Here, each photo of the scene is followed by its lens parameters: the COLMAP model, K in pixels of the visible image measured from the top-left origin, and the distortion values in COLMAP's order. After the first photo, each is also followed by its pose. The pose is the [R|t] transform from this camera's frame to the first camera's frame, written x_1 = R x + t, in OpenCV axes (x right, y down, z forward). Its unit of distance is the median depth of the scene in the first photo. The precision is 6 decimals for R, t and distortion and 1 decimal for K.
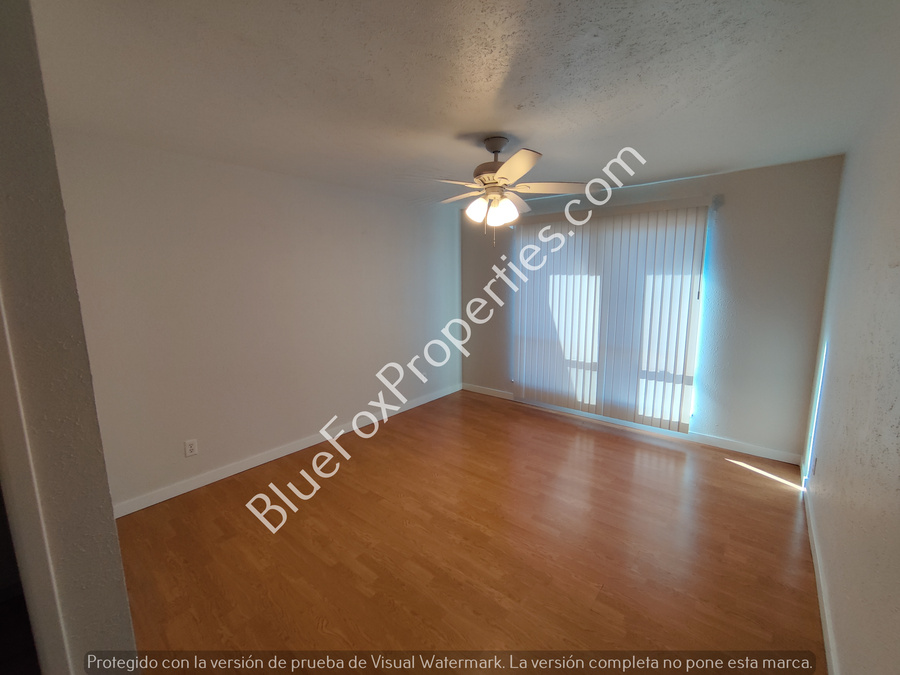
lens RADIAL K [[384.9, 0, 447.9], [0, 384.9, 337.6], [0, 0, 1]] dist [-0.002657, -0.000192]
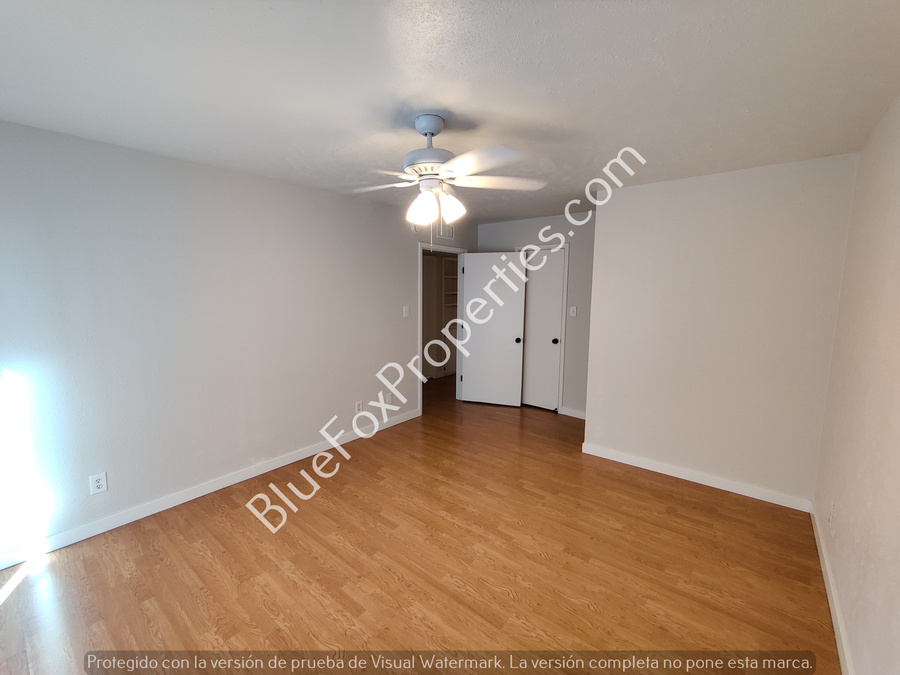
lens RADIAL K [[384.9, 0, 452.2], [0, 384.9, 333.3], [0, 0, 1]] dist [-0.002657, -0.000192]
pose [[-0.999783, 0.006110, -0.019919, 0.107026], [0.000322, 0.960455, 0.278435, -0.334002], [0.020833, 0.278369, -0.960248, 2.088632]]
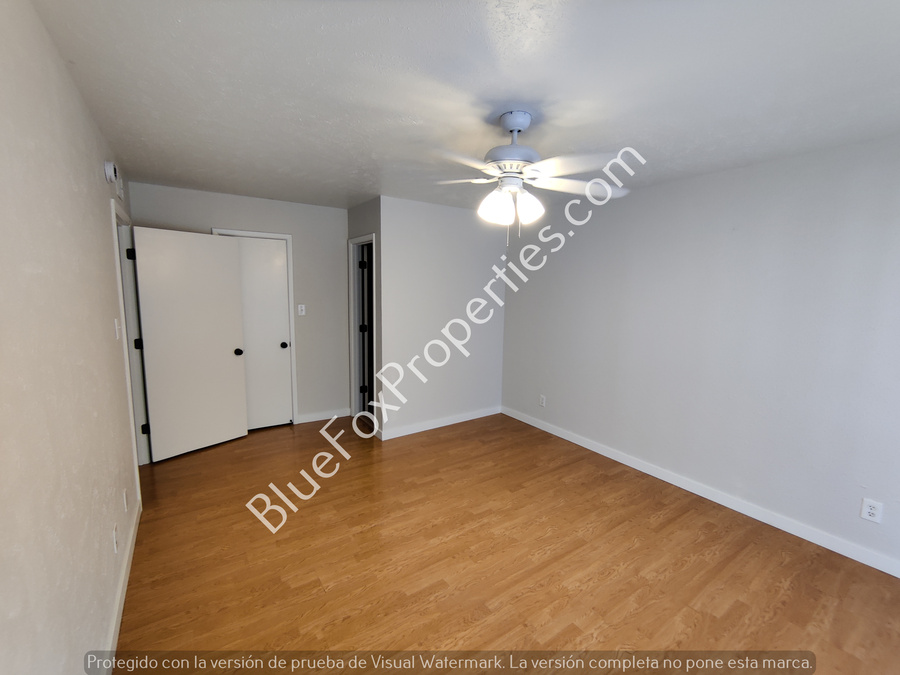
lens RADIAL K [[384.9, 0, 452.2], [0, 384.9, 336.7], [0, 0, 1]] dist [-0.002657, -0.000192]
pose [[-0.266313, 0.129835, -0.955102, 1.059473], [-0.169545, 0.969127, 0.179016, -0.208825], [0.948858, 0.209607, -0.236079, 1.261445]]
